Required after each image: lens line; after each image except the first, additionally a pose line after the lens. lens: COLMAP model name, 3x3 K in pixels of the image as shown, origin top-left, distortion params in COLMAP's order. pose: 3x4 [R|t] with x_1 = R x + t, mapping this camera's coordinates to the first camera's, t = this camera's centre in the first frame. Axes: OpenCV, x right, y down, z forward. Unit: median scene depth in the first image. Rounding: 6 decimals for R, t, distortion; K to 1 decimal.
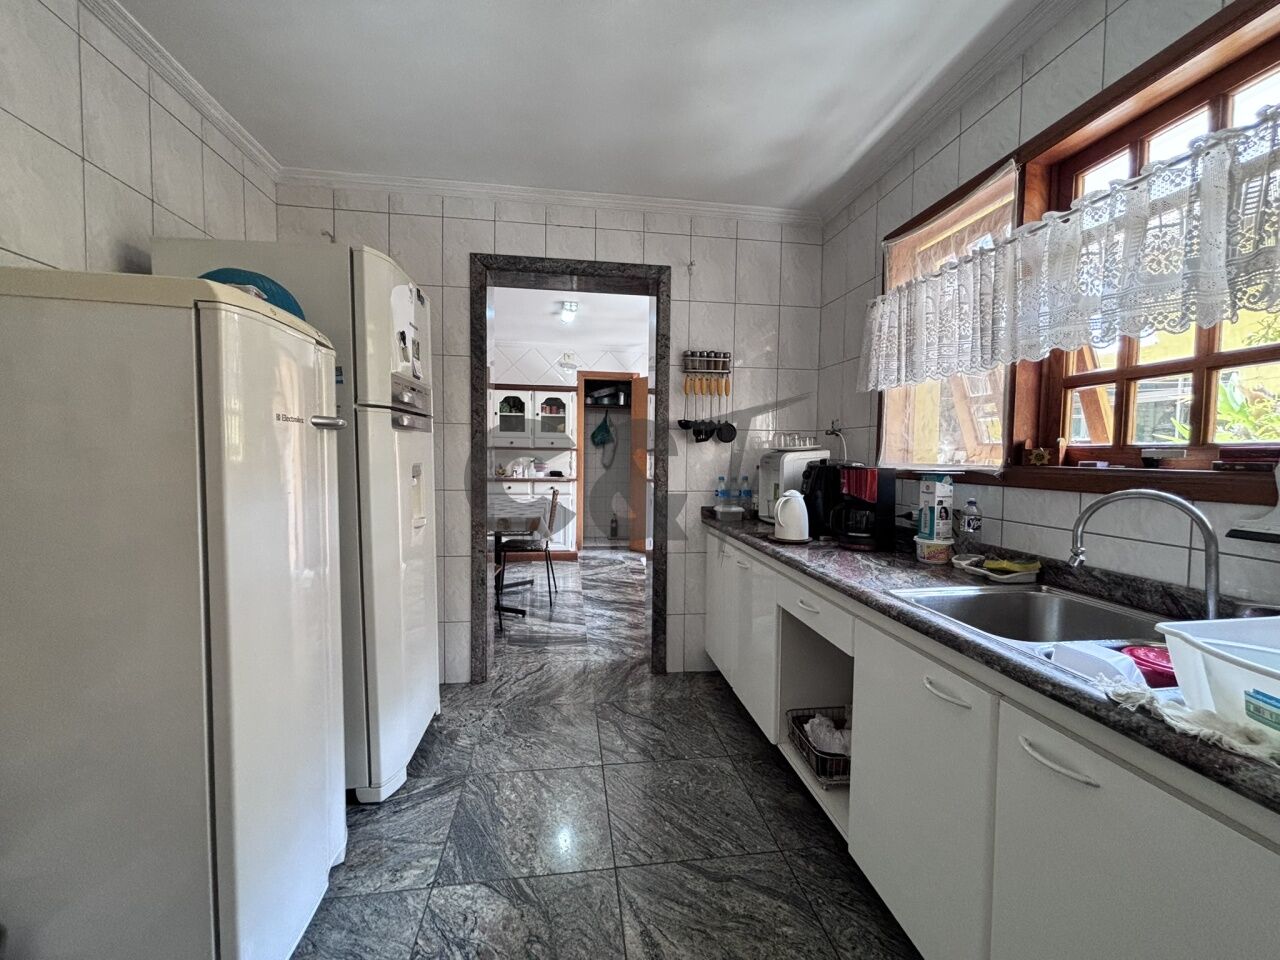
lens RADIAL K [[515.7, 0, 647.5], [0, 515.7, 479.9], [0, 0, 1]] dist [-0.001404, 0.000944]
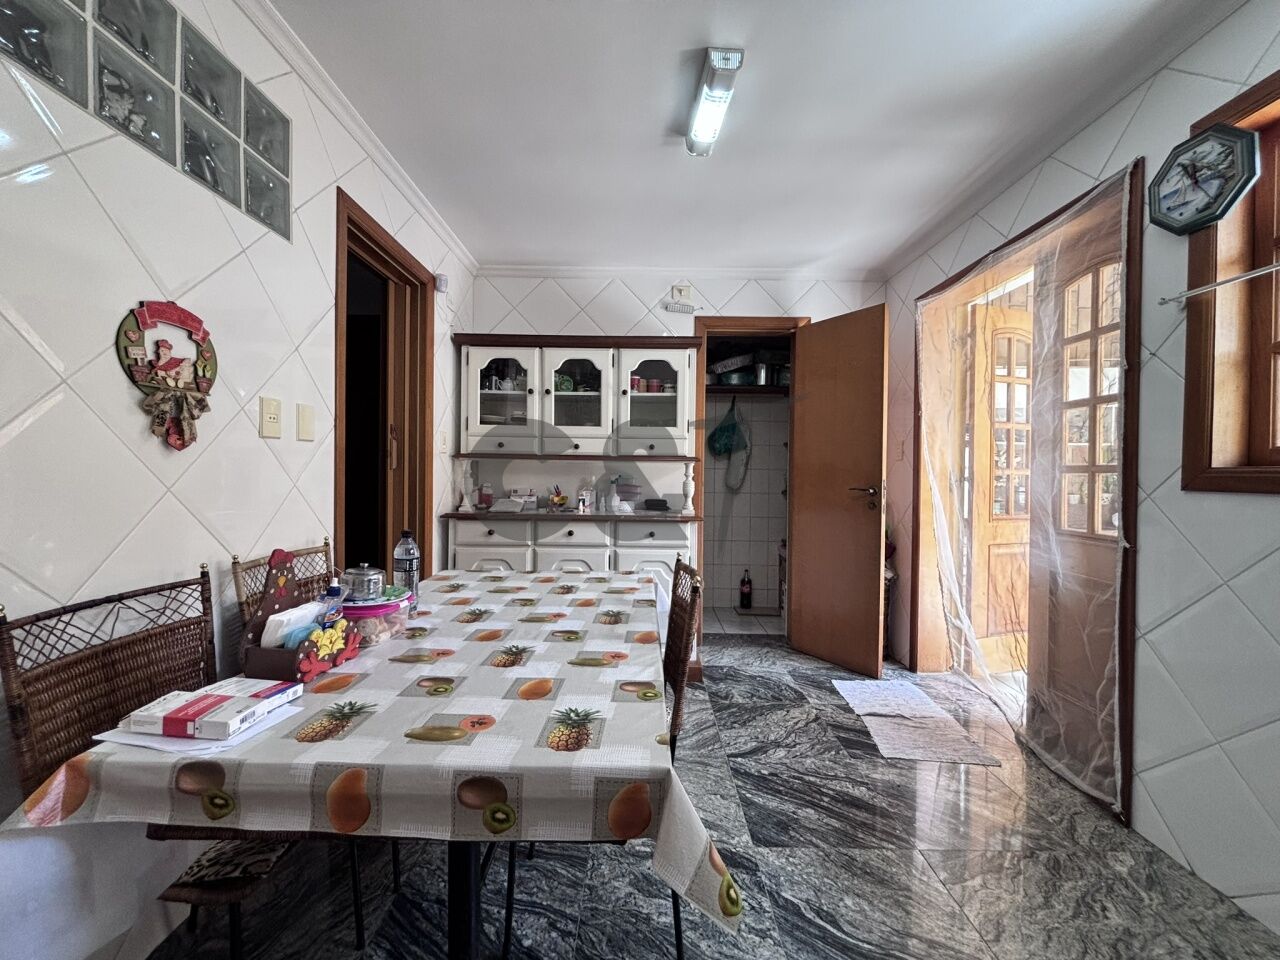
lens RADIAL K [[515.7, 0, 637.6], [0, 515.7, 479.1], [0, 0, 1]] dist [-0.001404, 0.000944]
pose [[0.986755, -0.003127, -0.162185, -0.113172], [-0.003715, 0.999116, -0.041866, -0.016697], [0.162173, 0.041914, 0.985872, 0.479010]]
